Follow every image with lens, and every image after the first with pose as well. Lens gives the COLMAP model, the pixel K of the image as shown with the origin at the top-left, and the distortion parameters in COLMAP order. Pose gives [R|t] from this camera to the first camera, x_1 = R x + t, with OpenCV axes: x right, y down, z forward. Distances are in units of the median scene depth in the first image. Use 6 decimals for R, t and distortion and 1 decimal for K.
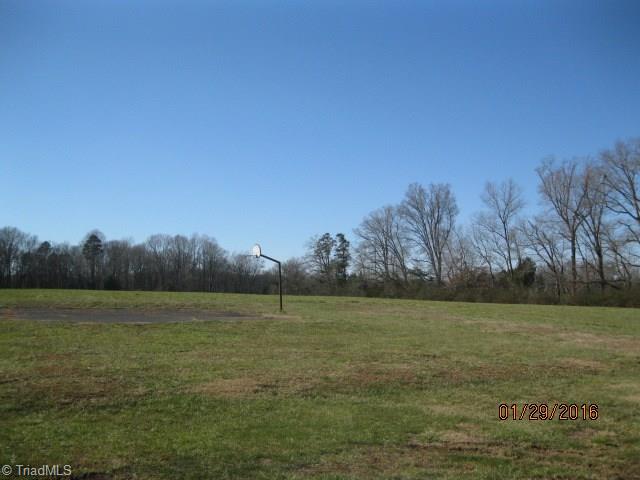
lens RADIAL K [[647.2, 0, 319.5], [0, 647.2, 239.1], [0, 0, 1]] dist [-0.009924, 0.000000]
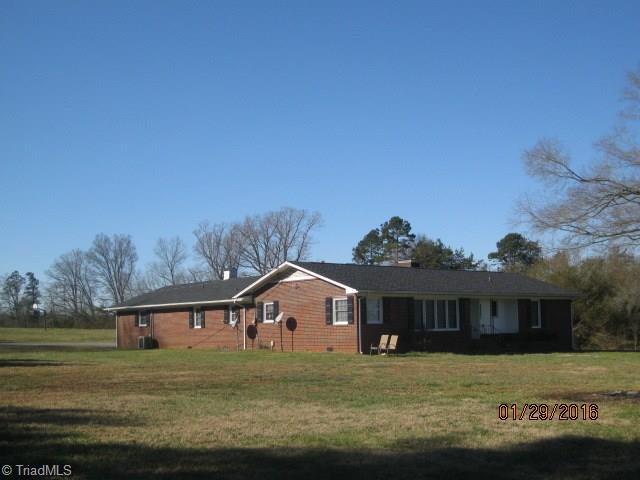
lens RADIAL K [[821.0, 0, 320.2], [0, 821.0, 240.0], [0, 0, 1]] dist [-0.117923, 0.000000]
pose [[0.915549, 0.007688, 0.402133, -0.081960], [-0.000235, 0.999827, -0.018580, -0.046427], [-0.402206, 0.016916, 0.915393, -0.506705]]
